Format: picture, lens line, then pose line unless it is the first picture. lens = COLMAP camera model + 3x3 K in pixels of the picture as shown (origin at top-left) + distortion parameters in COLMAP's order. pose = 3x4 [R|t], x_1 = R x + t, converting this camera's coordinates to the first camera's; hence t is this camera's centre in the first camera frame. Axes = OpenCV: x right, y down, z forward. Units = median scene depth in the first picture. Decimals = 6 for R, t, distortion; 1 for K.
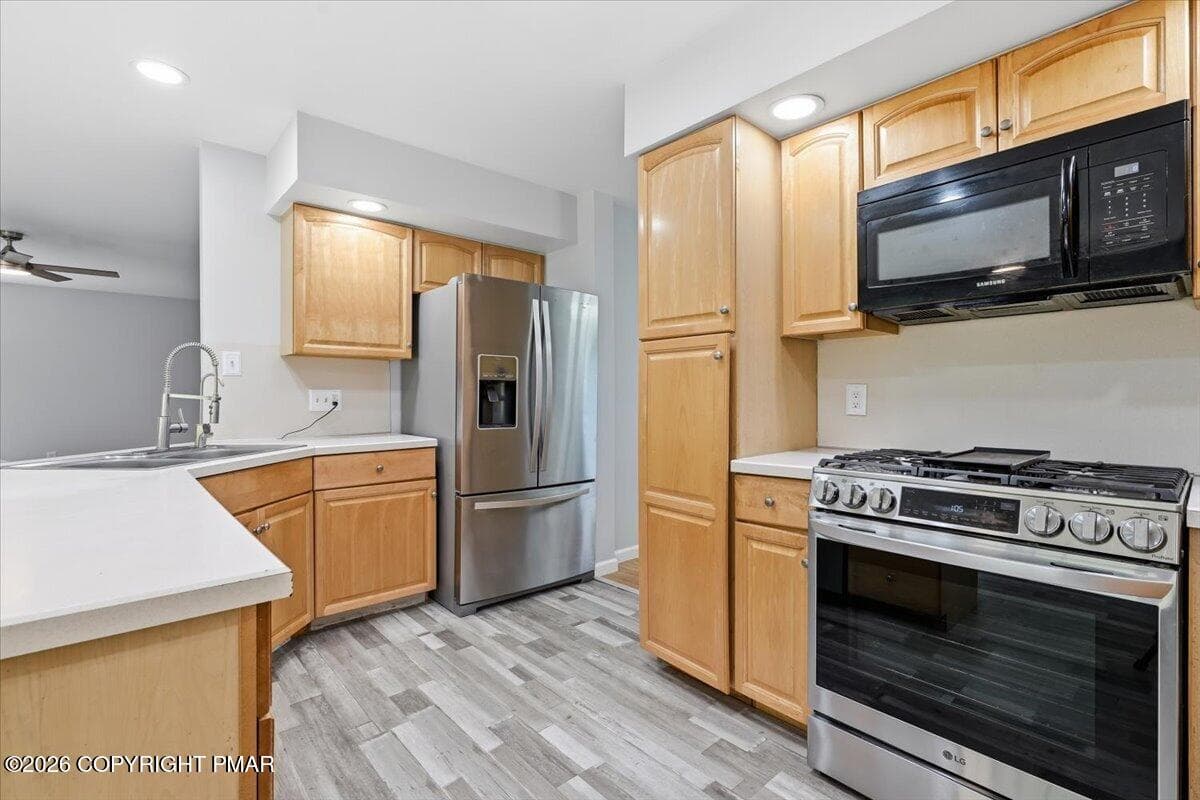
lens RADIAL K [[539.4, 0, 600.0], [0, 539.4, 400.0], [0, 0, 1]] dist [0.000951, 0.000286]
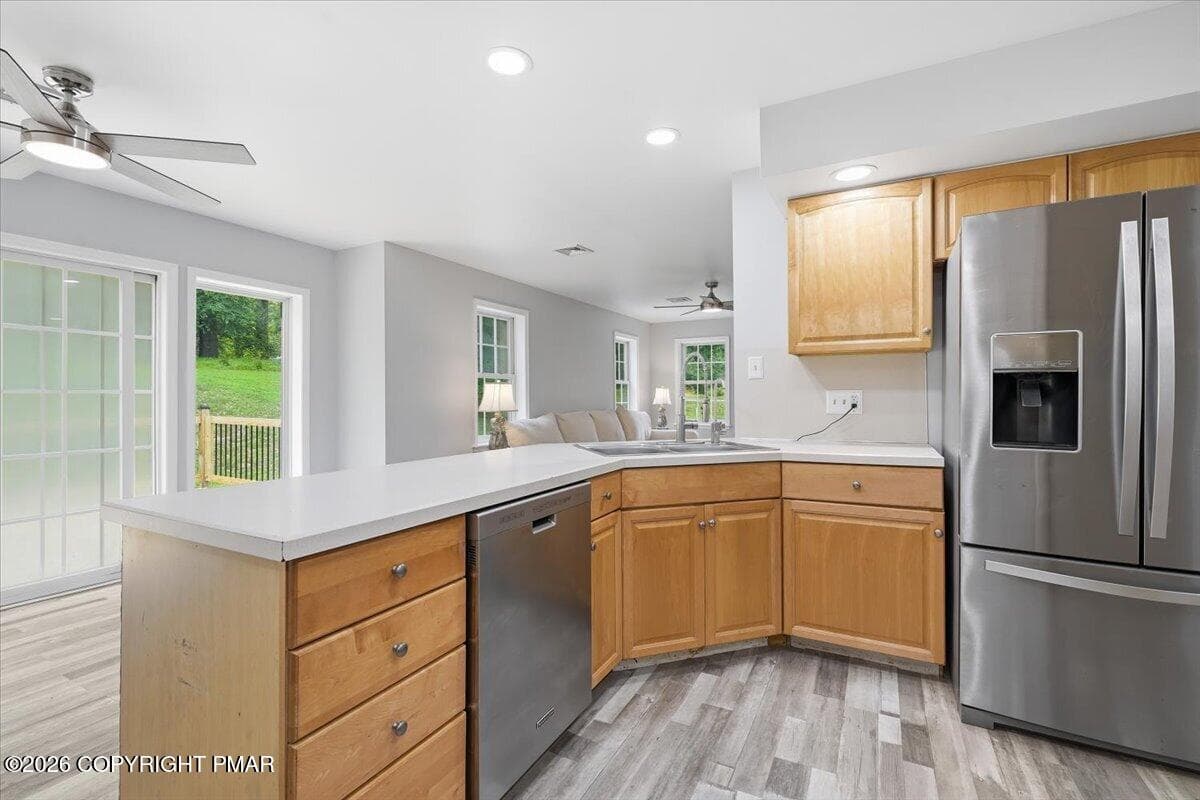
lens RADIAL K [[543.8, 0, 598.4], [0, 543.8, 394.3], [0, 0, 1]] dist [-0.001977, 0.005647]
pose [[0.354015, -0.006544, -0.935217, 0.228746], [-0.003075, 0.999962, -0.008161, -0.004512], [0.935235, 0.005765, 0.353981, 0.327986]]
